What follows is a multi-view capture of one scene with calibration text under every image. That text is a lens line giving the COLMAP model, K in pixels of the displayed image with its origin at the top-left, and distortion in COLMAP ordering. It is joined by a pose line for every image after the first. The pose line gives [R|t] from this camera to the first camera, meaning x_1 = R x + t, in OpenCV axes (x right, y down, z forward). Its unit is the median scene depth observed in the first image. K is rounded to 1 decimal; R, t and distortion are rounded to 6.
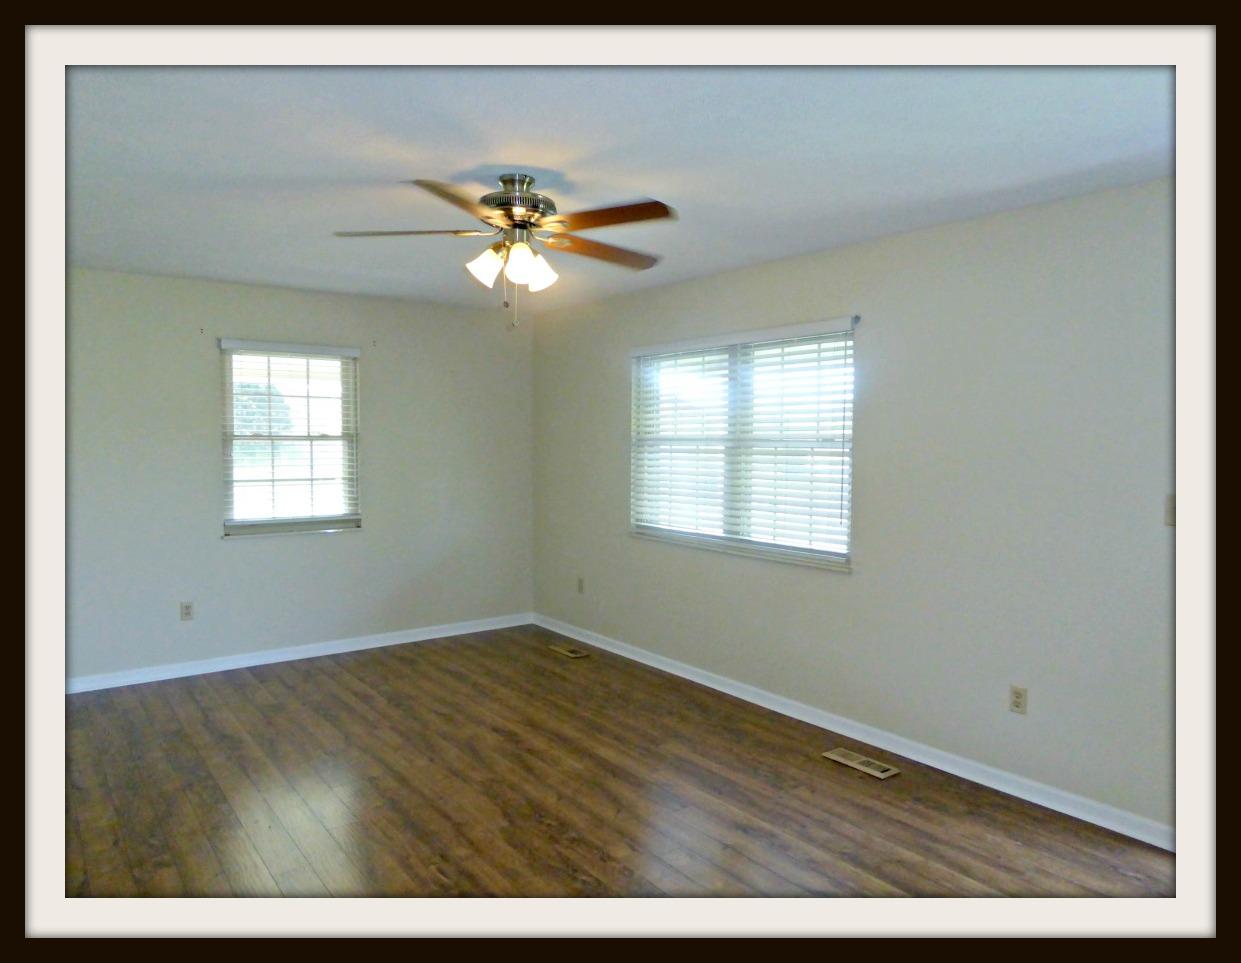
lens RADIAL K [[806.5, 0, 623.5], [0, 806.5, 457.3], [0, 0, 1]] dist [-0.005324, -0.000922]
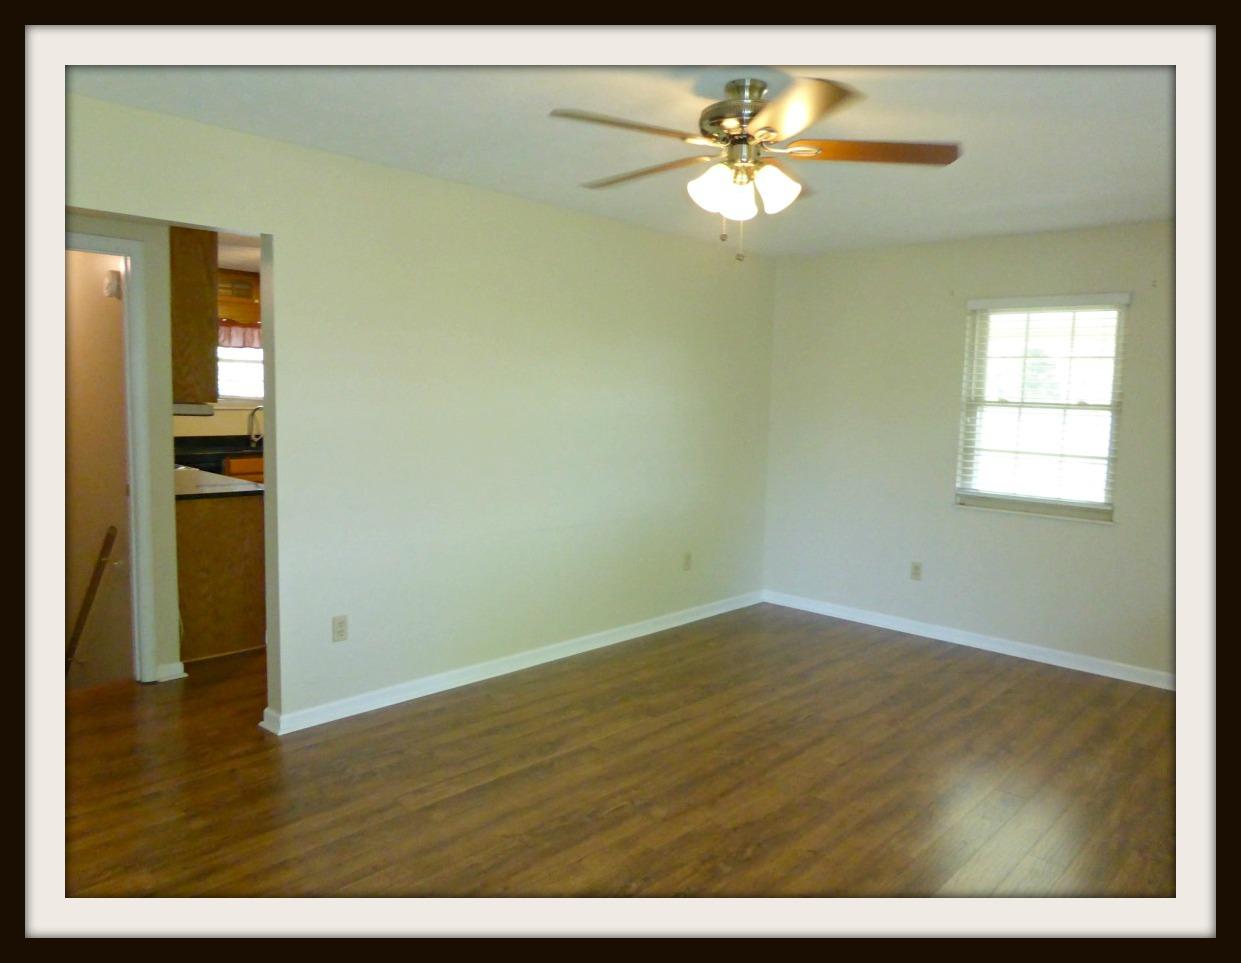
lens RADIAL K [[854.1, 0, 620.5], [0, 854.1, 481.5], [0, 0, 1]] dist [-0.070786, 0.000022]
pose [[0.156807, 0.099383, -0.982616, 0.605235], [-0.046766, 0.994555, 0.093127, -0.007859], [0.986521, 0.031350, 0.160601, 0.604114]]
